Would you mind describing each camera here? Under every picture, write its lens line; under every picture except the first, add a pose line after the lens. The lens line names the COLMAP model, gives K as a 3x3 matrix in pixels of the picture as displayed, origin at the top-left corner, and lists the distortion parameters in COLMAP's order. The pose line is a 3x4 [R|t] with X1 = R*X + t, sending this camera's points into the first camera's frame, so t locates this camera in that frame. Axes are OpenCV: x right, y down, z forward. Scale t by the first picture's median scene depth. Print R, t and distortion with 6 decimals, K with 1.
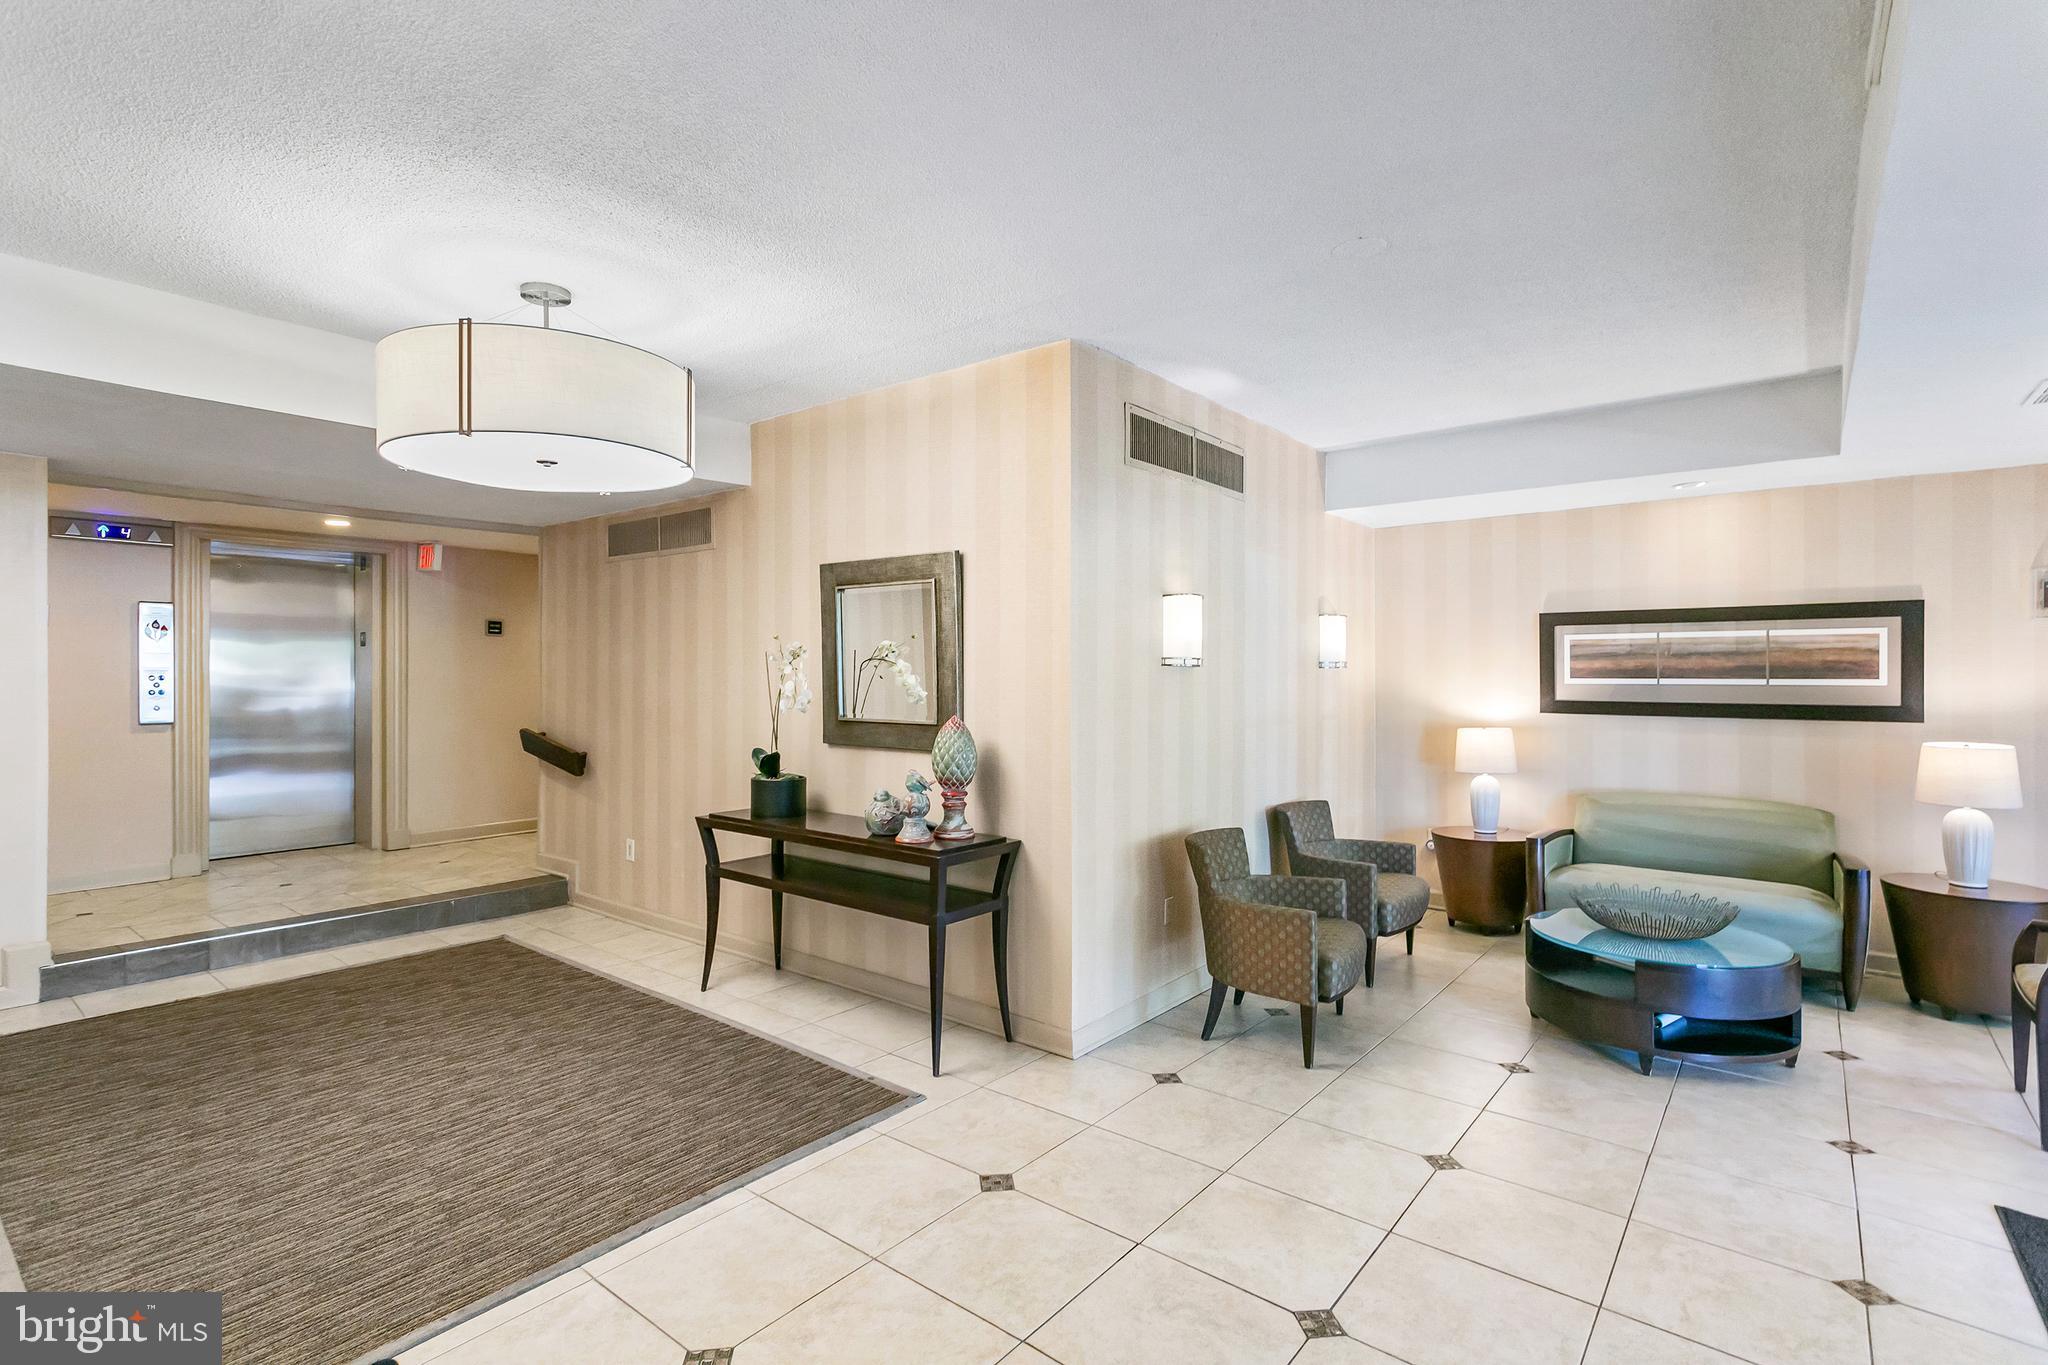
lens RADIAL K [[974.2, 0, 1020.3], [0, 974.2, 675.7], [0, 0, 1]] dist [0.001271, -0.000042]
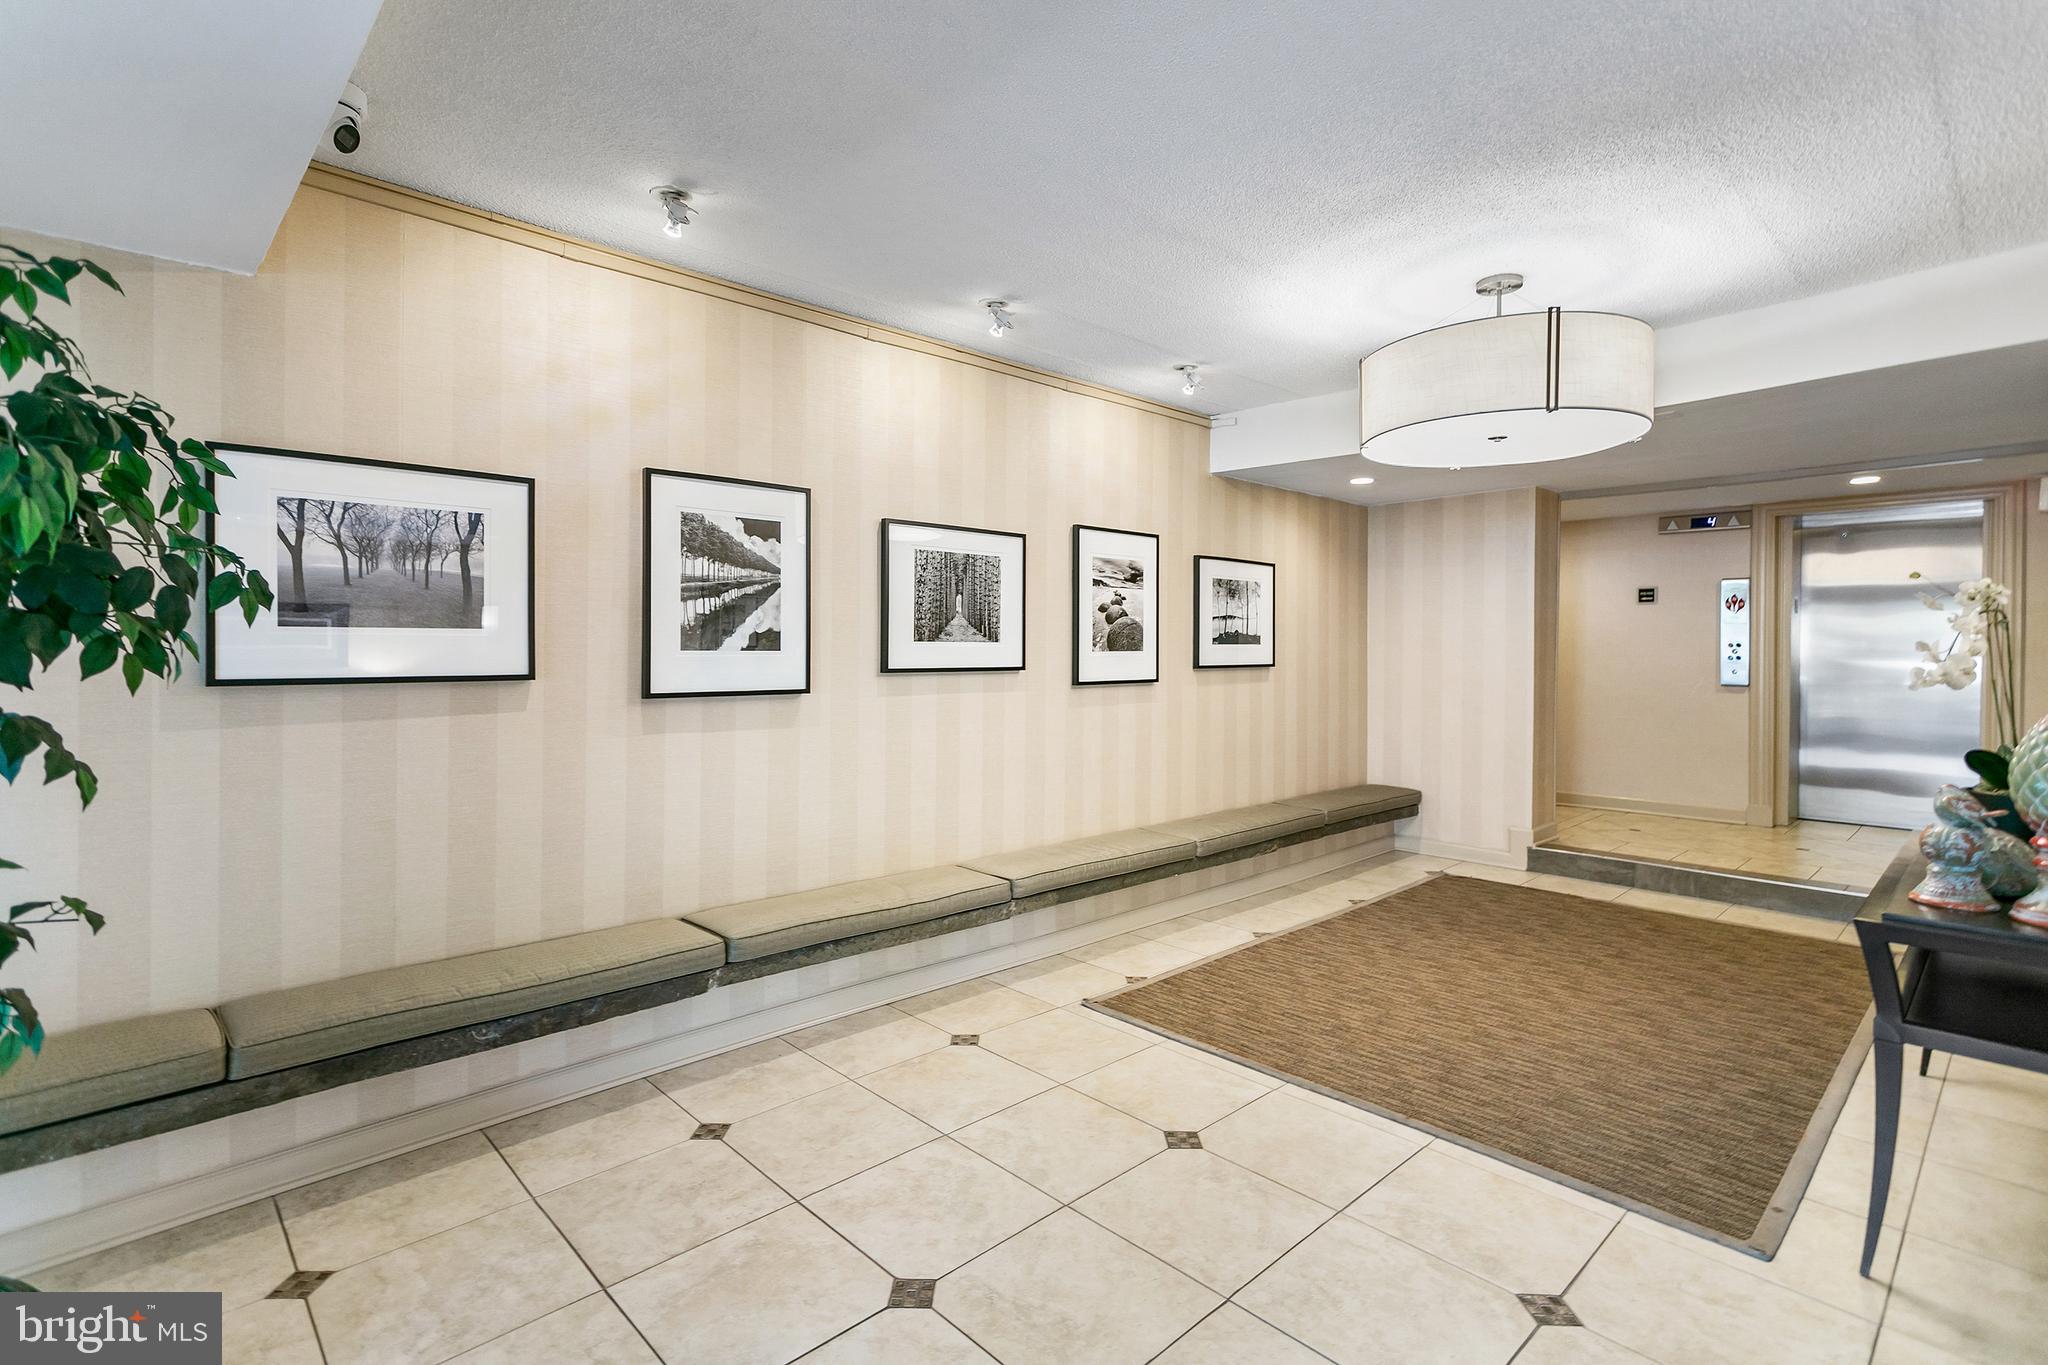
lens RADIAL K [[974.2, 0, 1020.9], [0, 974.2, 667.2], [0, 0, 1]] dist [0.001271, -0.000042]
pose [[-0.134453, 0.020064, -0.990717, 0.598921], [-0.007091, 0.999750, 0.021209, 0.016406], [0.990895, 0.009877, -0.134277, 0.556047]]
